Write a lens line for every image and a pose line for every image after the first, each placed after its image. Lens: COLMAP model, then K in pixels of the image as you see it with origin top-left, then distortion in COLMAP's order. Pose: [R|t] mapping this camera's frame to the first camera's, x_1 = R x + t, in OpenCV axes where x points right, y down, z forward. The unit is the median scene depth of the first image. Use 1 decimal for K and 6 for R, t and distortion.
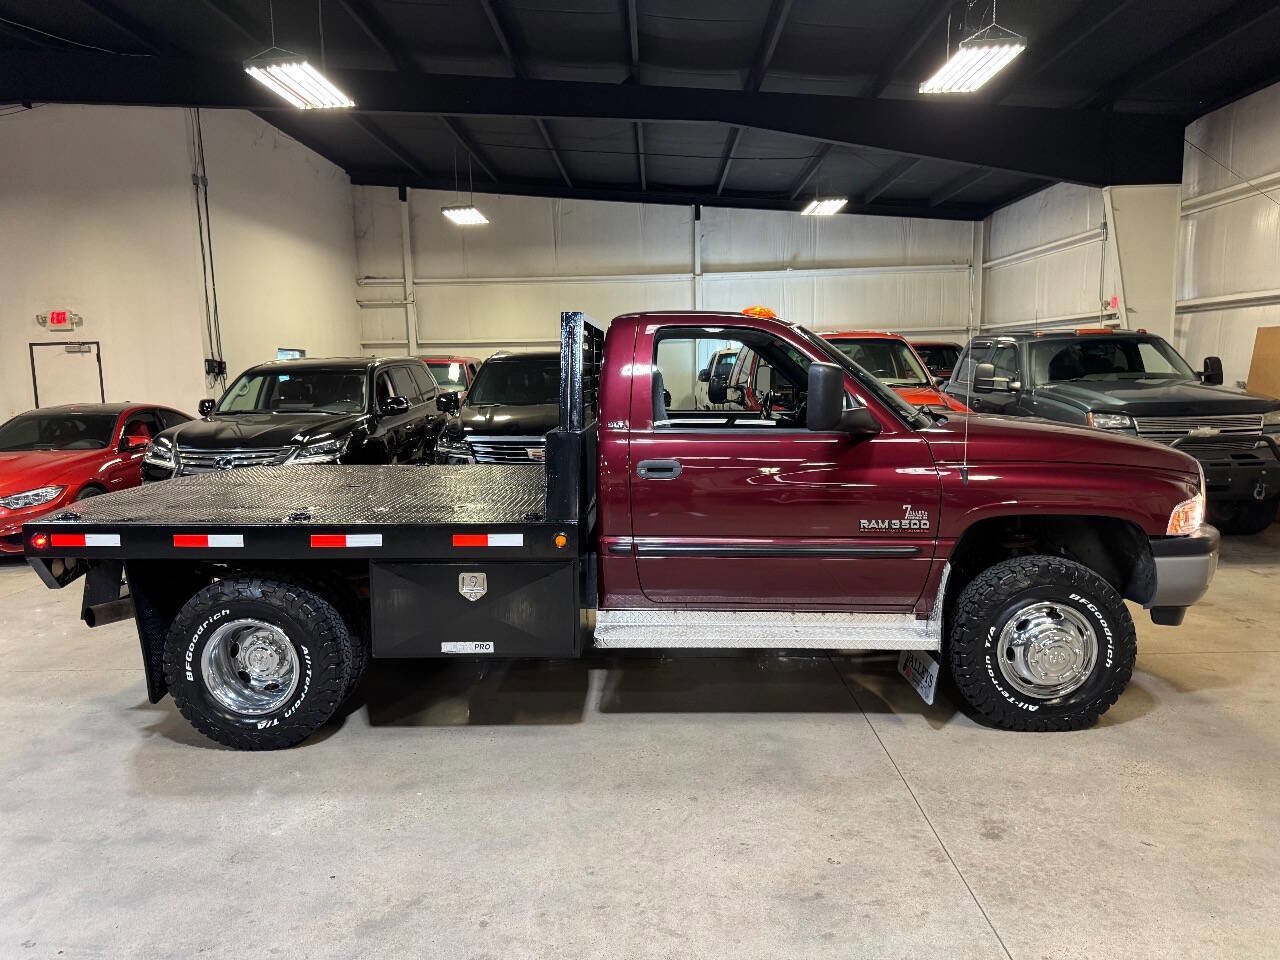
lens RADIAL K [[896.9, 0, 639.3], [0, 896.9, 490.0], [0, 0, 1]] dist [0.048923, -0.065339]
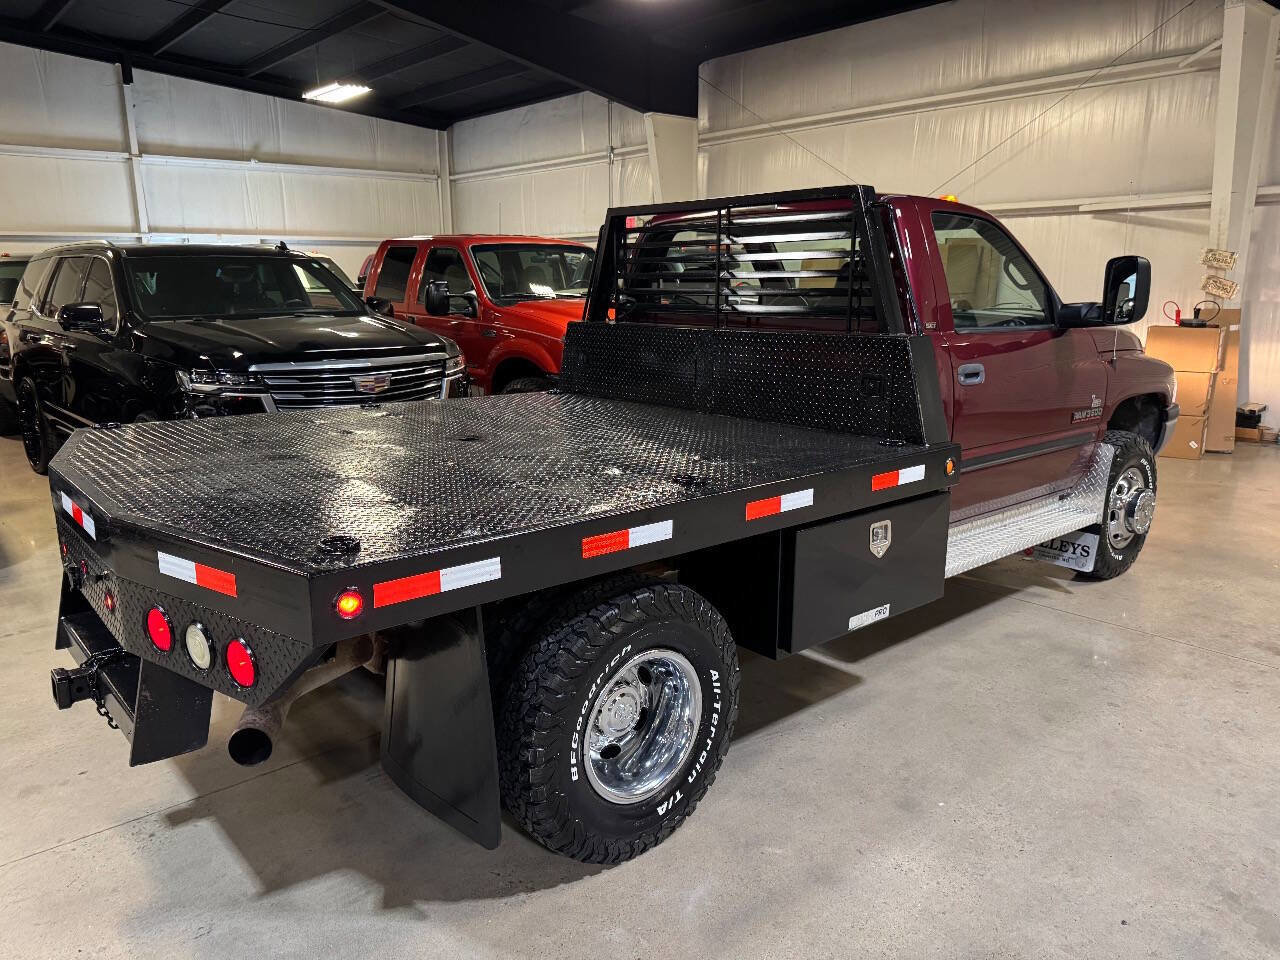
lens RADIAL K [[896.9, 0, 639.3], [0, 896.9, 490.0], [0, 0, 1]] dist [0.048923, -0.065339]
pose [[0.741623, -0.140142, 0.656015, -0.738225], [0.081970, 0.989538, 0.118725, -0.038814], [-0.665790, -0.034275, 0.745351, 0.484013]]
